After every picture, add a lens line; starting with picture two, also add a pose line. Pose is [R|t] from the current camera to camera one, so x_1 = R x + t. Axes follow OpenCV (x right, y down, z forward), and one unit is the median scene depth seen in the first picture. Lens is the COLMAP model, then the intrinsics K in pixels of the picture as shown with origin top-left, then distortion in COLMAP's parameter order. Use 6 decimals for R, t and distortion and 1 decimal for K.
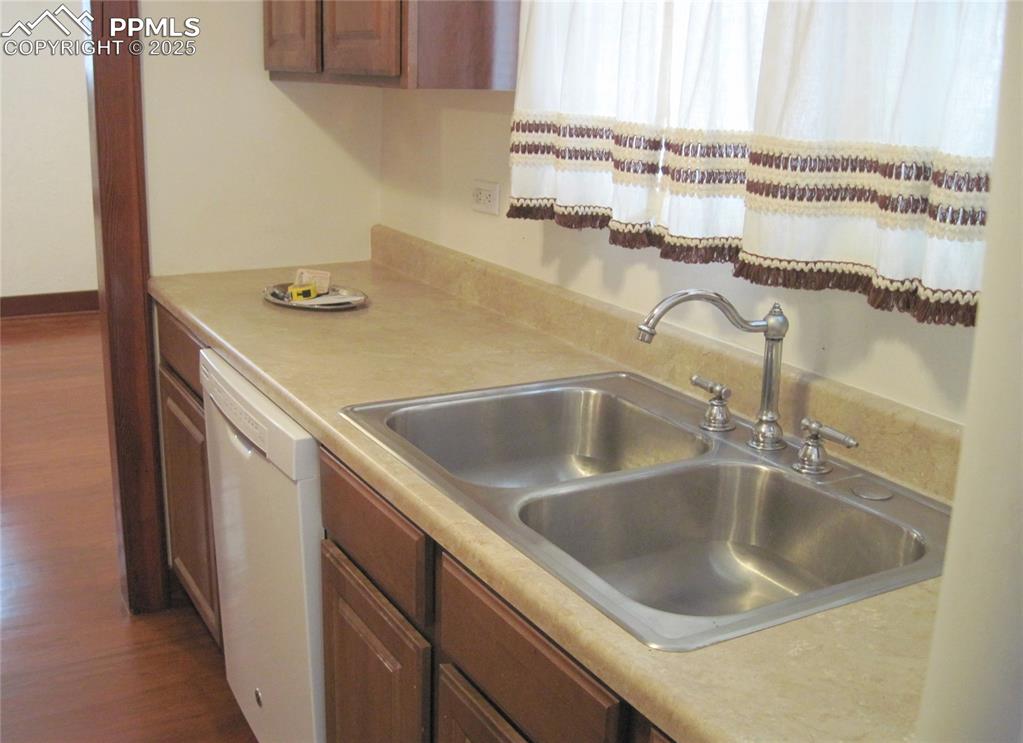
lens RADIAL K [[1116.9, 0, 510.3], [0, 1116.9, 381.3], [0, 0, 1]] dist [-0.094369, 0.000000]
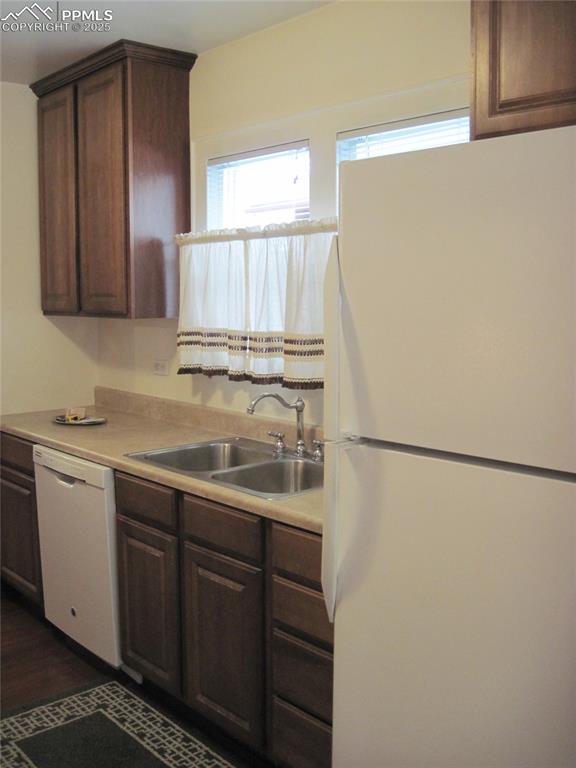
lens RADIAL K [[830.9, 0, 288.9], [0, 830.9, 382.2], [0, 0, 1]] dist [-0.106561, 0.000000]
pose [[0.974732, -0.057246, 0.215916, -0.174153], [0.090721, 0.984747, -0.148467, 0.159694], [-0.204124, 0.164303, 0.965059, -0.756681]]
